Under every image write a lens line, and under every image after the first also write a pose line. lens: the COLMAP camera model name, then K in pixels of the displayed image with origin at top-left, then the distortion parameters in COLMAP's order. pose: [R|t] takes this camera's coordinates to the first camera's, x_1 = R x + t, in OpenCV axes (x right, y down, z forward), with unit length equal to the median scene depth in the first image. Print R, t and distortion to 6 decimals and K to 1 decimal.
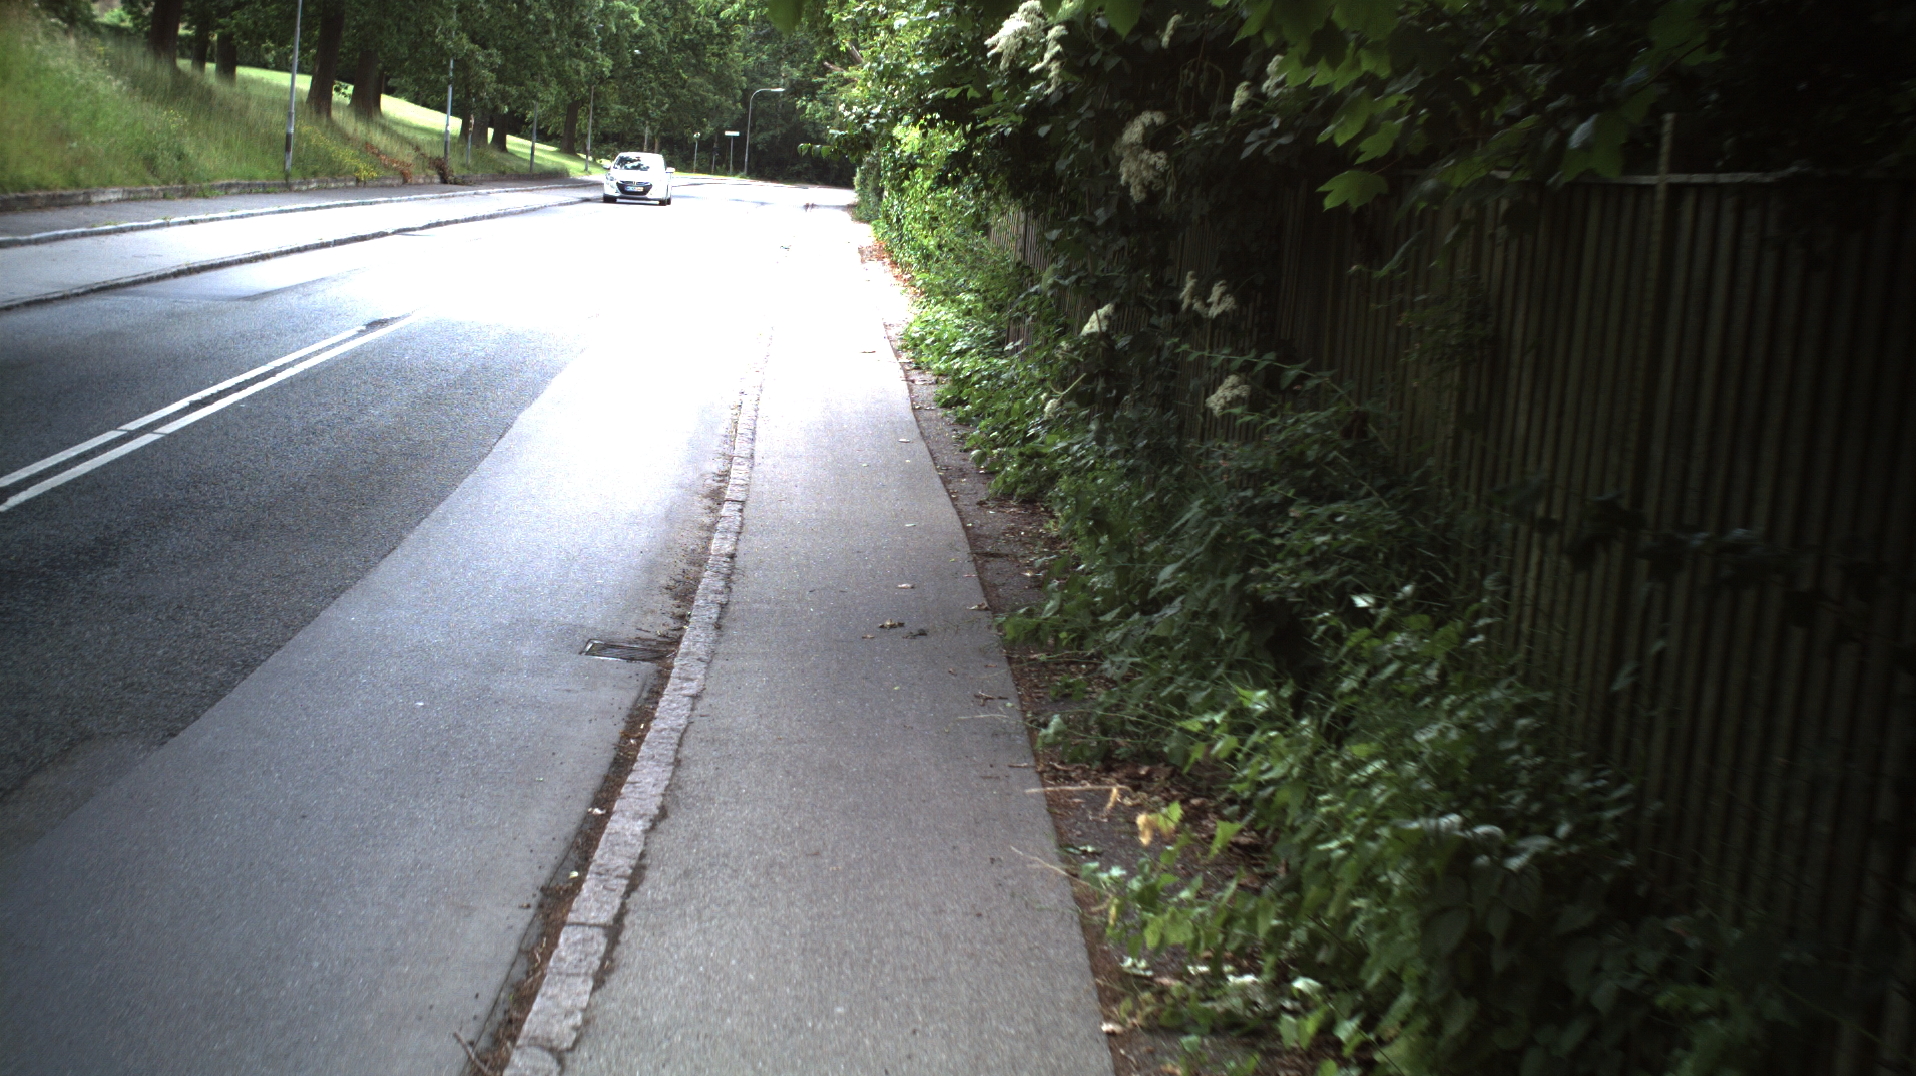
lens RADIAL K [[3415.4, 0, 958.0], [0, 3415.4, 538.0], [0, 0, 1]] dist [-0.310022, 0.520531]
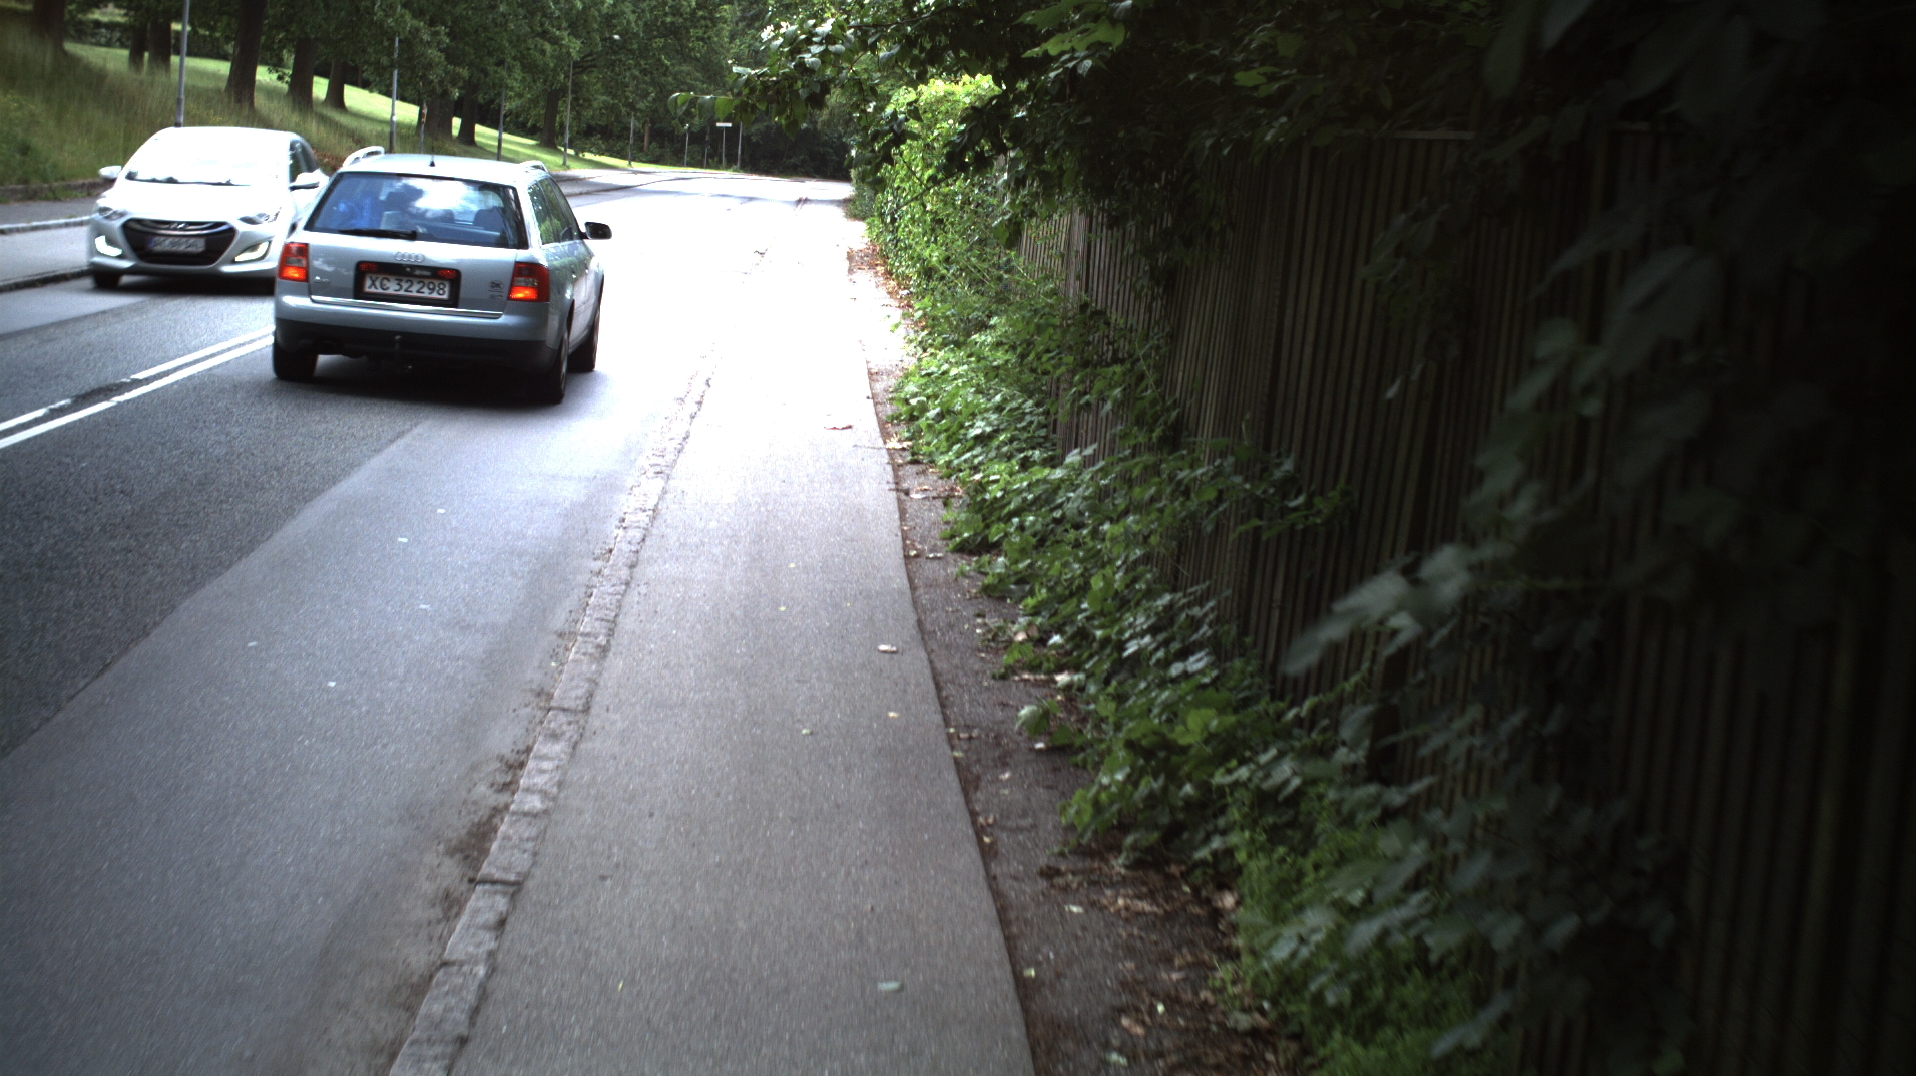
lens RADIAL K [[3415.4, 0, 958.0], [0, 3415.4, 538.0], [0, 0, 1]] dist [-0.310022, 0.520531]
pose [[0.999963, -0.008468, -0.001750, -0.002769], [0.008472, 0.999962, 0.002191, -0.036713], [0.001731, -0.002206, 0.999996, 0.360524]]
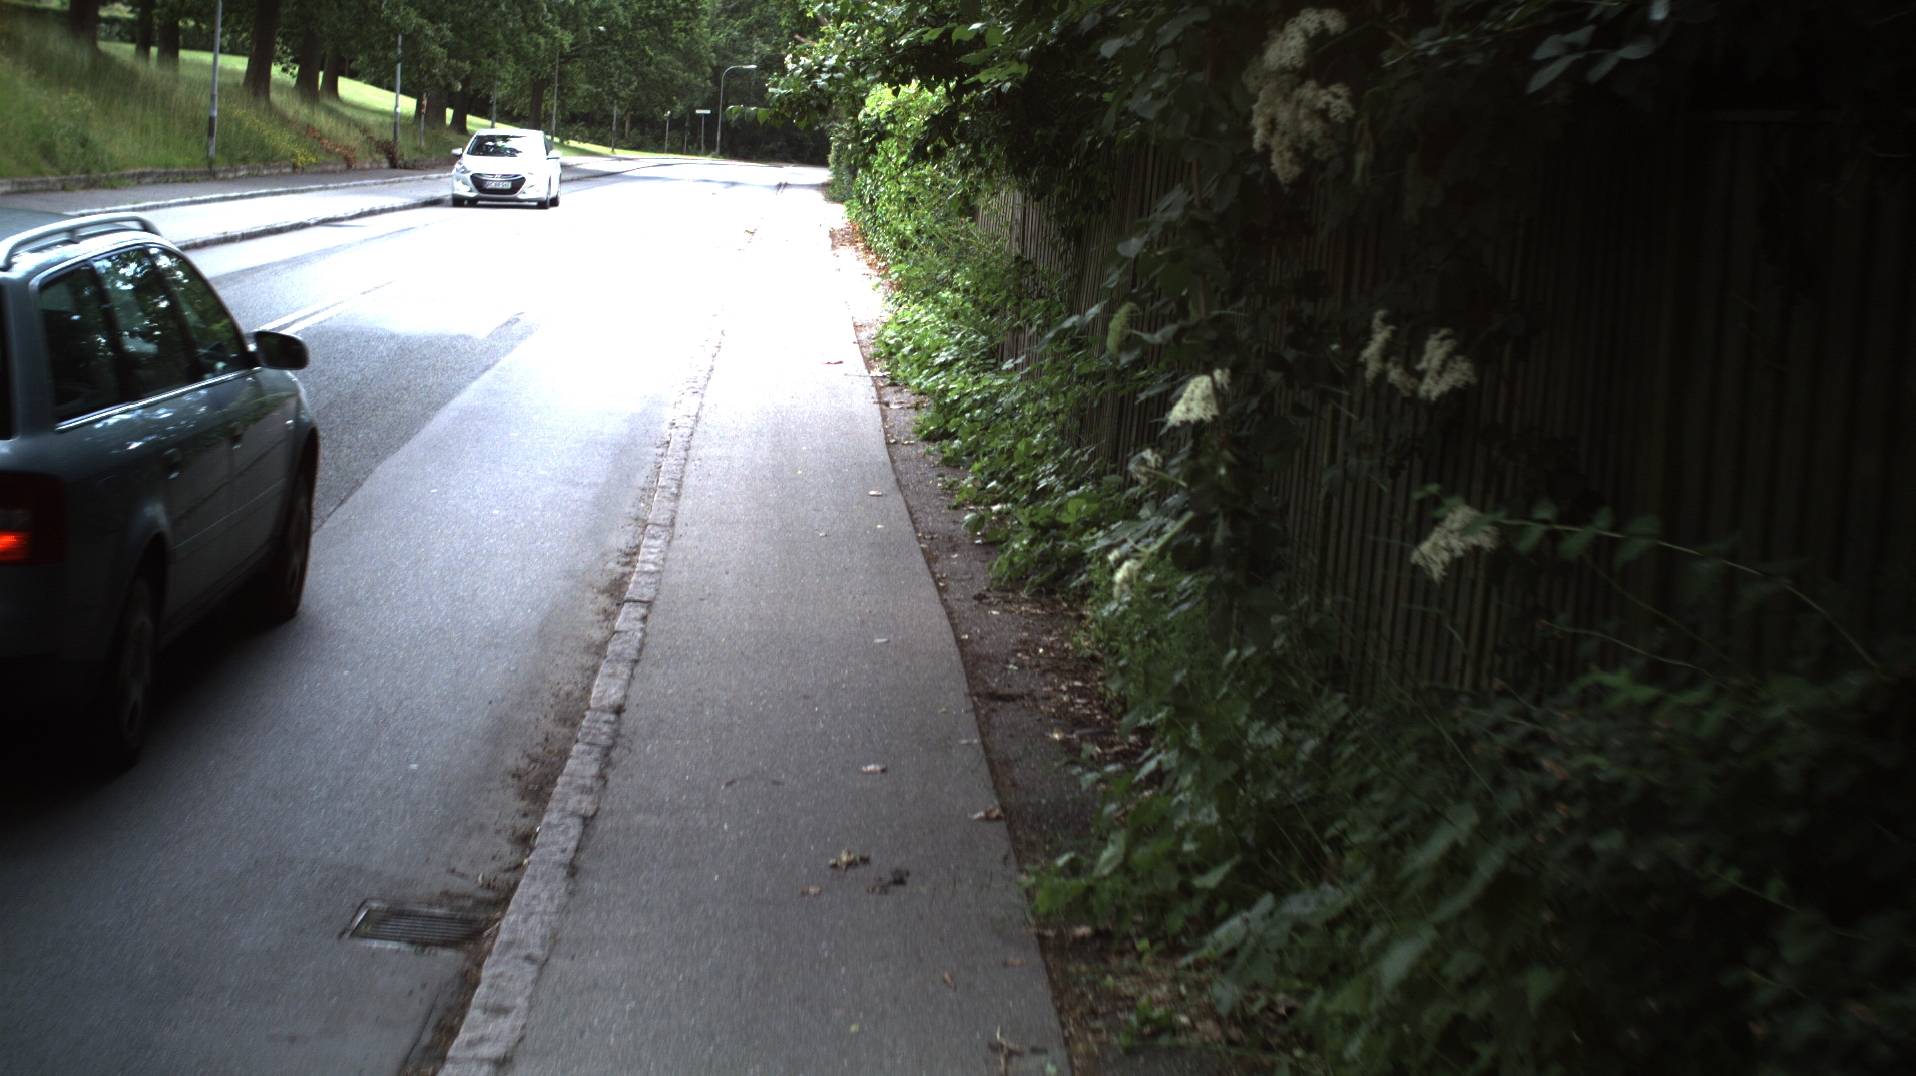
lens RADIAL K [[3415.4, 0, 958.0], [0, 3415.4, 538.0], [0, 0, 1]] dist [-0.310022, 0.520531]
pose [[0.999864, -0.015805, 0.004720, -0.000724], [0.015772, 0.999851, 0.006954, -0.018356], [-0.004830, -0.006879, 0.999965, 0.180597]]
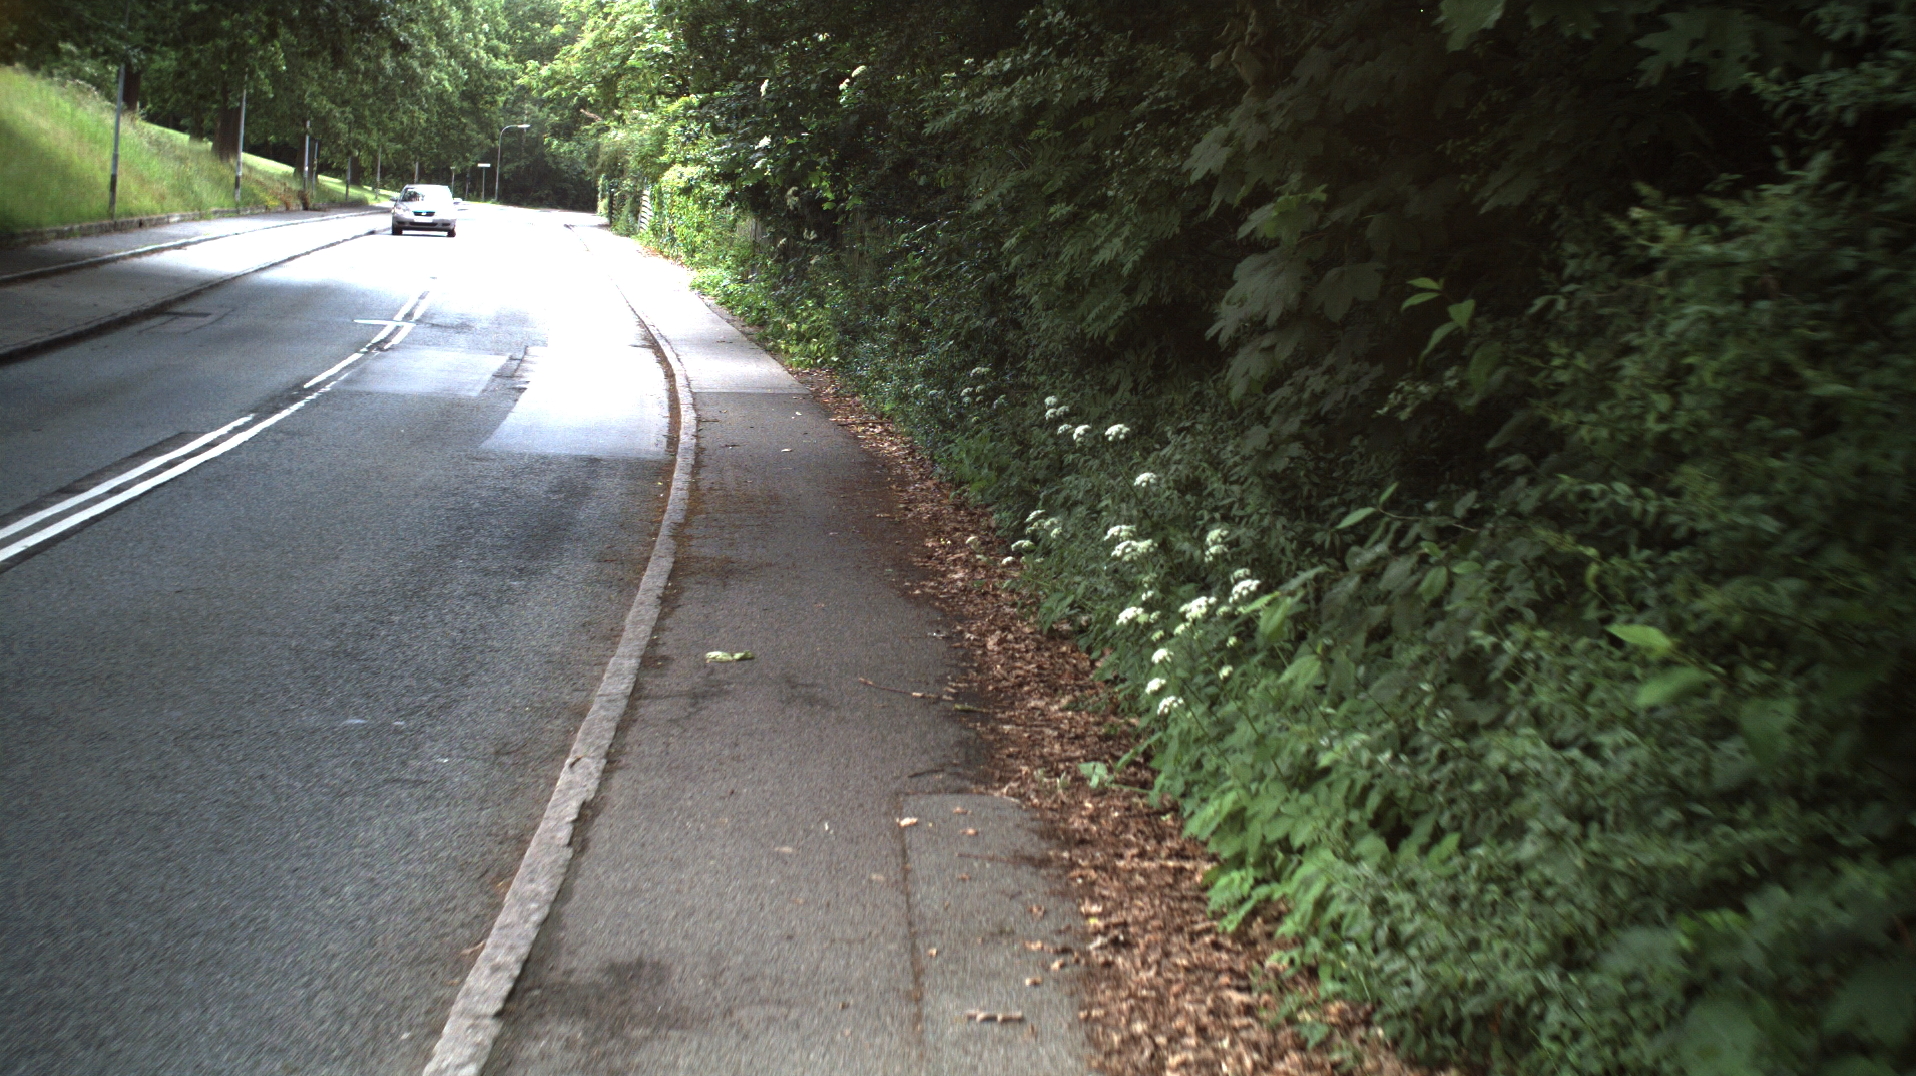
lens RADIAL K [[3415.4, 0, 958.0], [0, 3415.4, 538.0], [0, 0, 1]] dist [-0.310022, 0.520531]
pose [[0.996440, -0.015056, 0.082950, -0.031984], [0.015583, 0.999862, -0.005716, 0.112698], [-0.082853, 0.006988, 0.996537, -1.080617]]
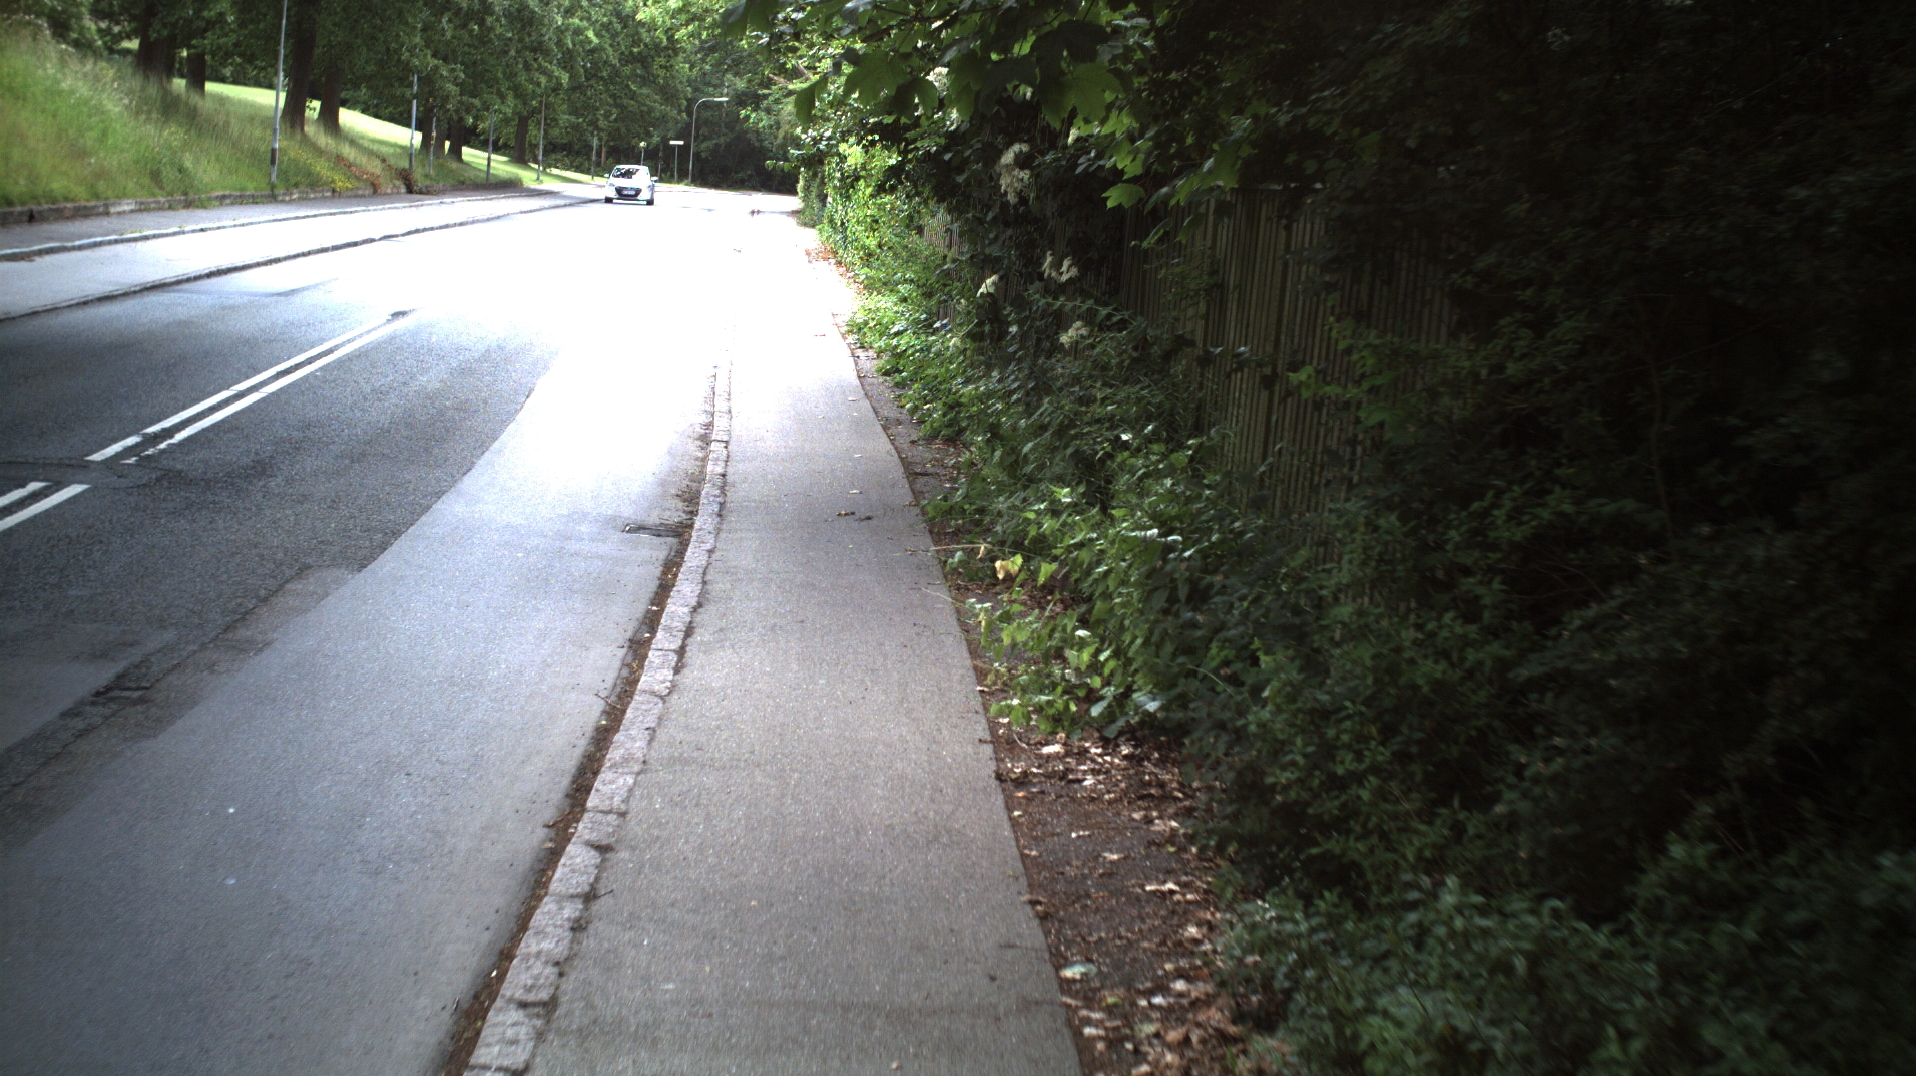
lens RADIAL K [[3415.4, 0, 958.0], [0, 3415.4, 538.0], [0, 0, 1]] dist [-0.310022, 0.520531]
pose [[0.999827, -0.008692, 0.016436, 0.001456], [0.008718, 0.999961, -0.001491, 0.018255], [-0.016422, 0.001634, 0.999864, -0.180640]]
